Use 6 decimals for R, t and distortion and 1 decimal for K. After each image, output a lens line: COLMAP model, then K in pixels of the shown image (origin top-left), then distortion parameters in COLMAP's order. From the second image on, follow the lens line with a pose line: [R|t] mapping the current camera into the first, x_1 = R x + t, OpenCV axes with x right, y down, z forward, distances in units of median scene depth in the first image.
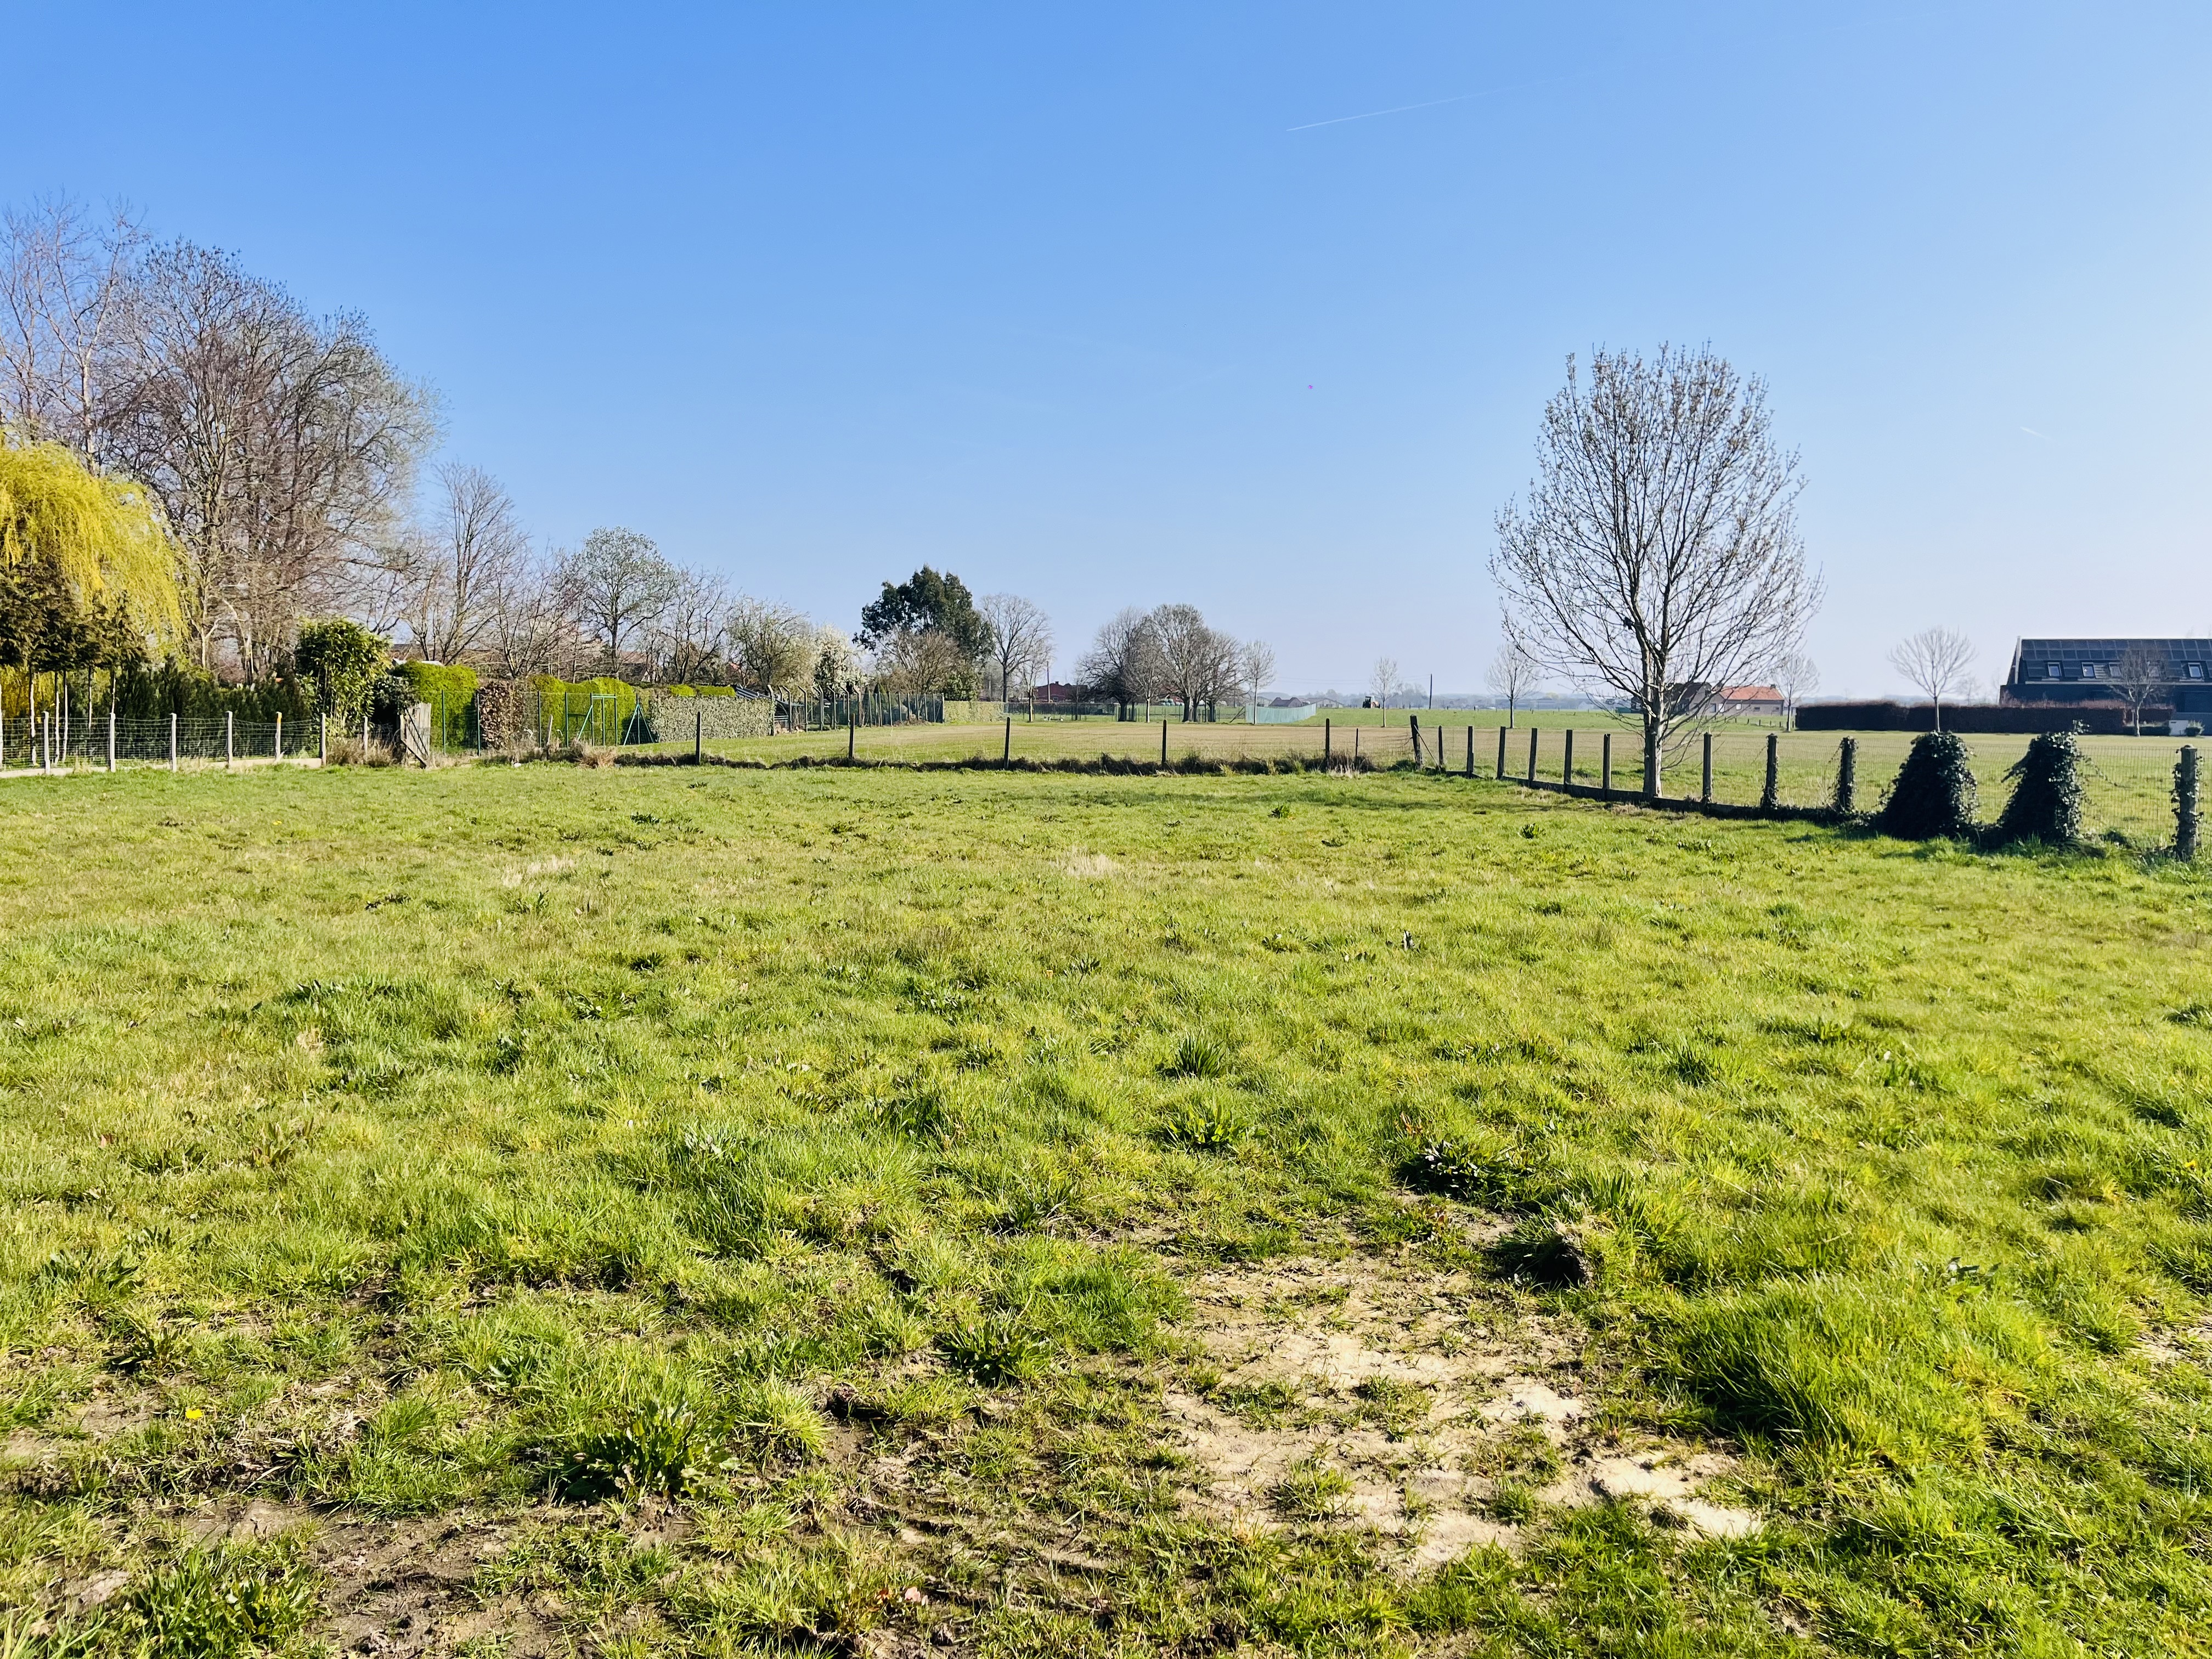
lens RADIAL K [[1666.6, 0, 1094.4], [0, 1666.6, 815.0], [0, 0, 1]] dist [0.005131, 0.000200]
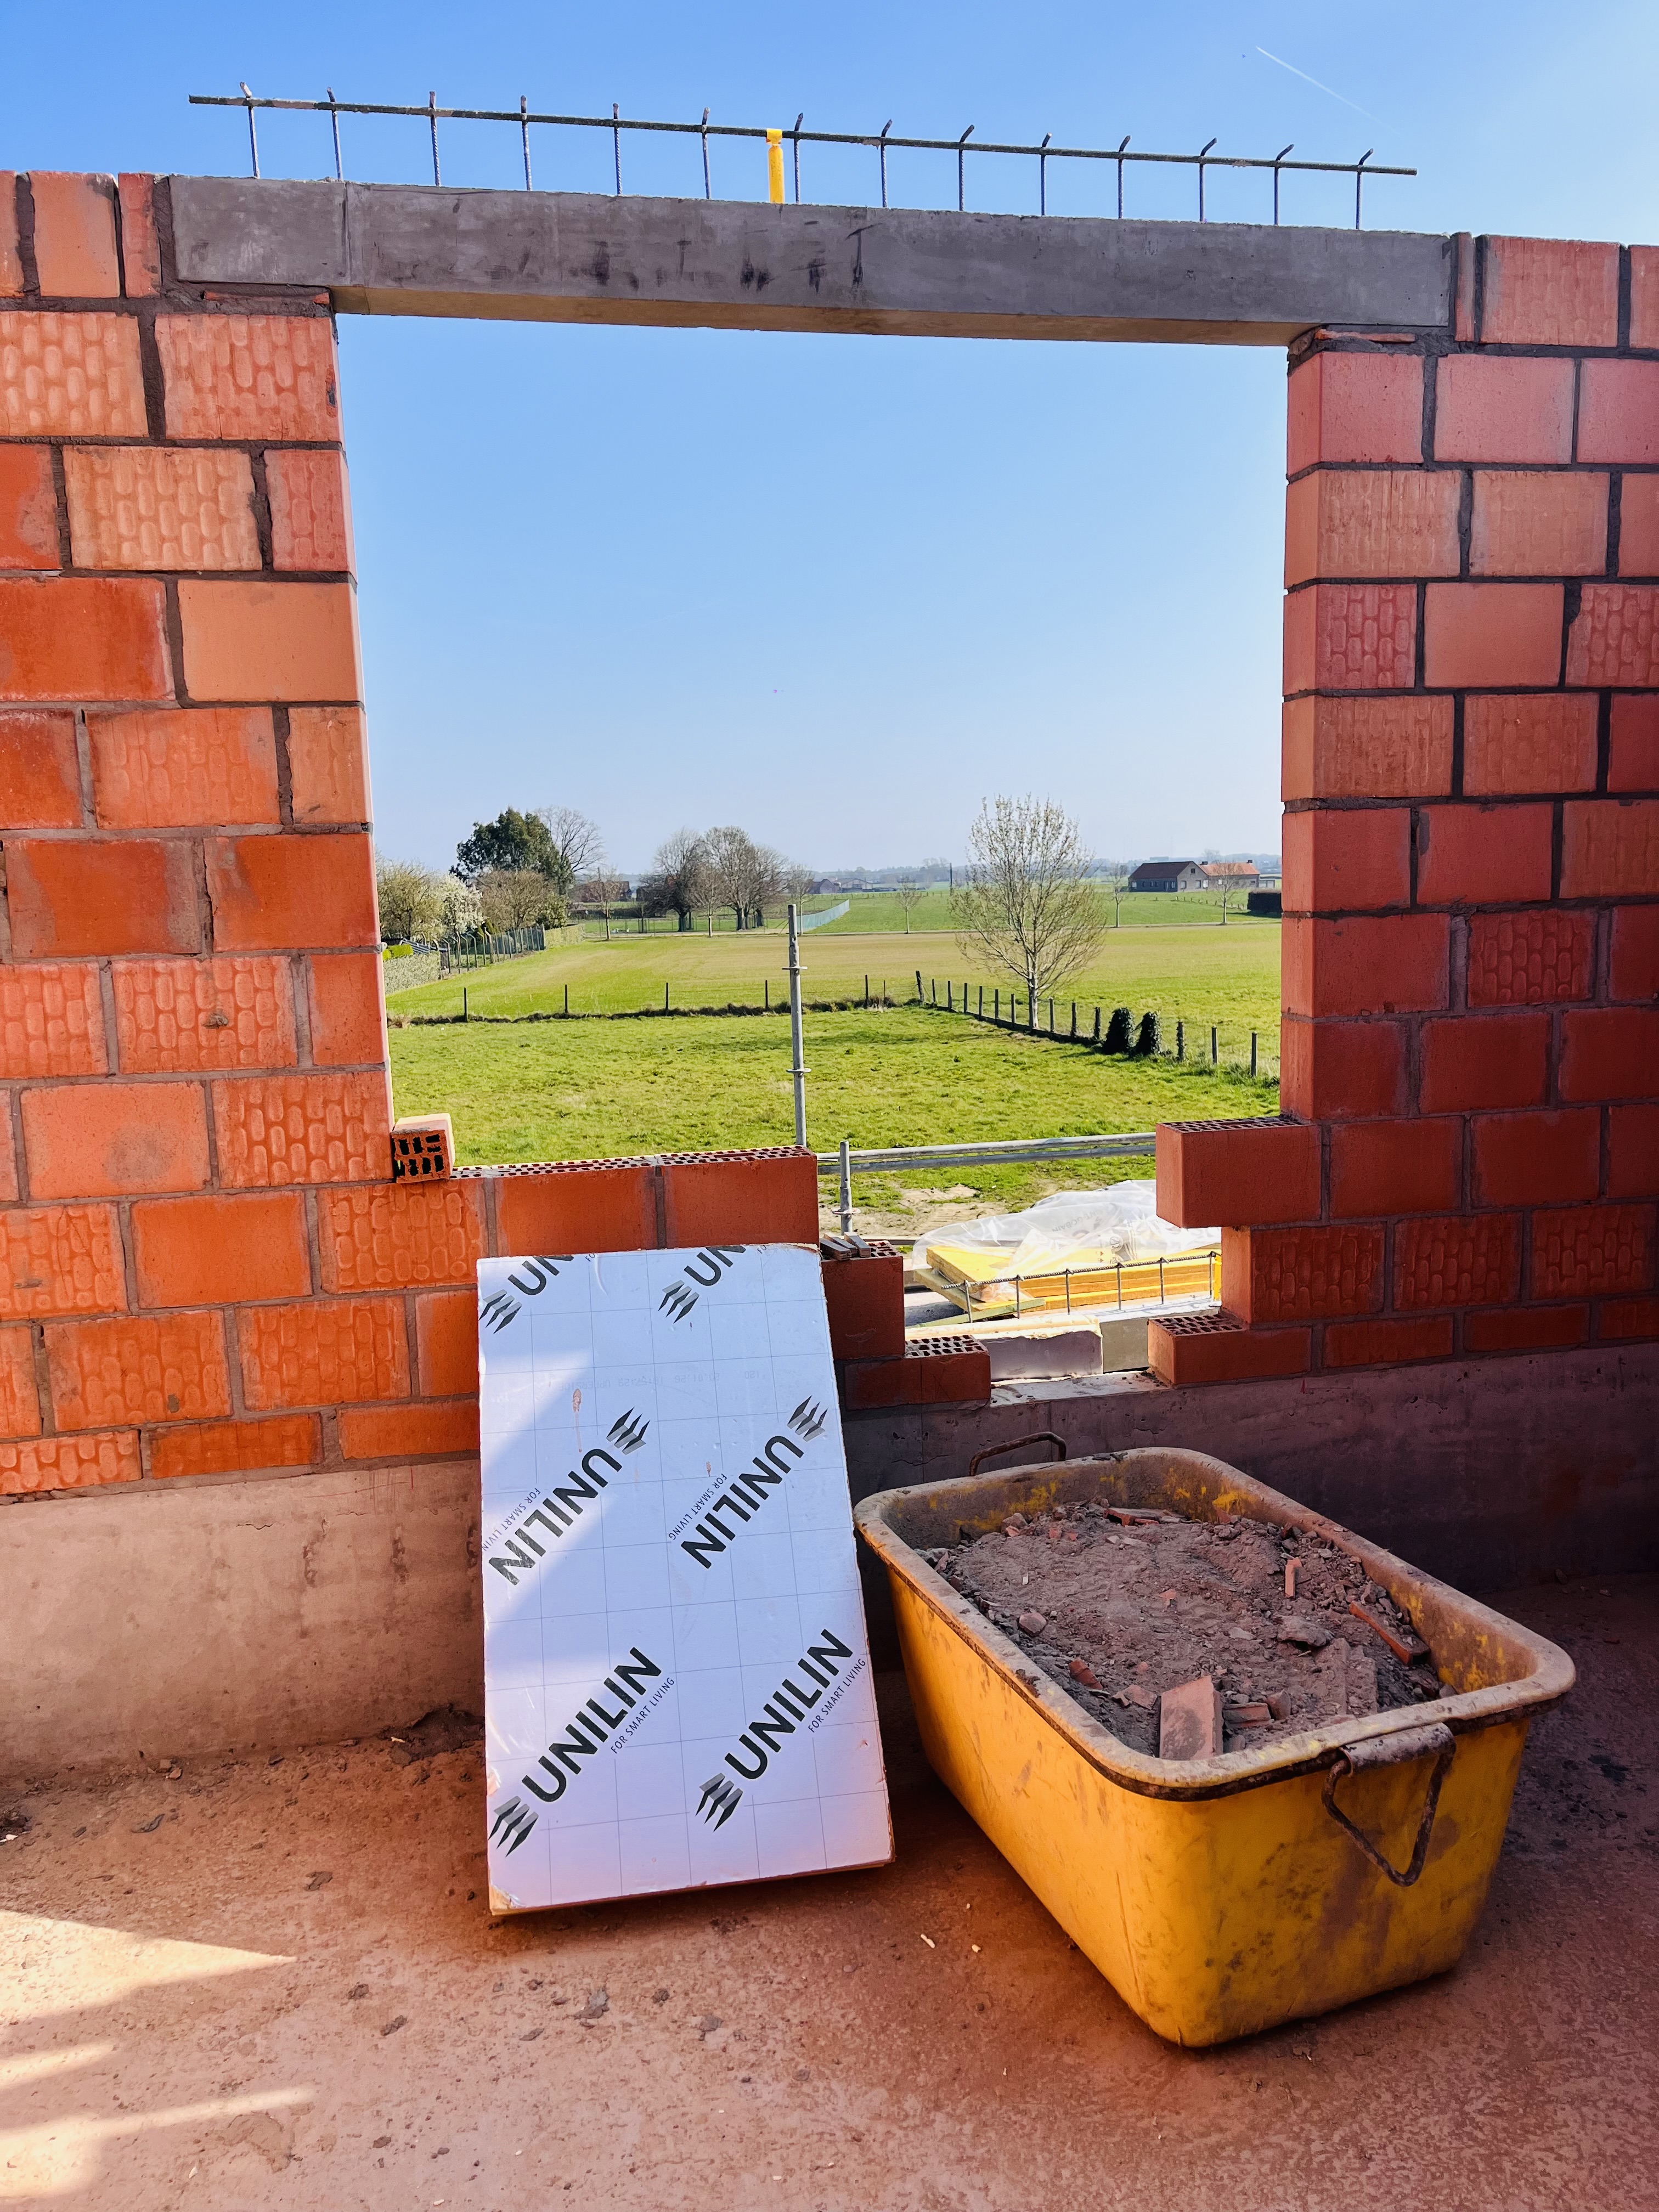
lens RADIAL K [[1666.6, 0, 822.0], [0, 1666.6, 1109.8], [0, 0, 1]] dist [0.005131, 0.000200]
pose [[0.992106, -0.059778, 0.110239, -0.090015], [0.052015, 0.996047, 0.072001, -0.045756], [-0.114108, -0.065699, 0.991294, -0.617078]]
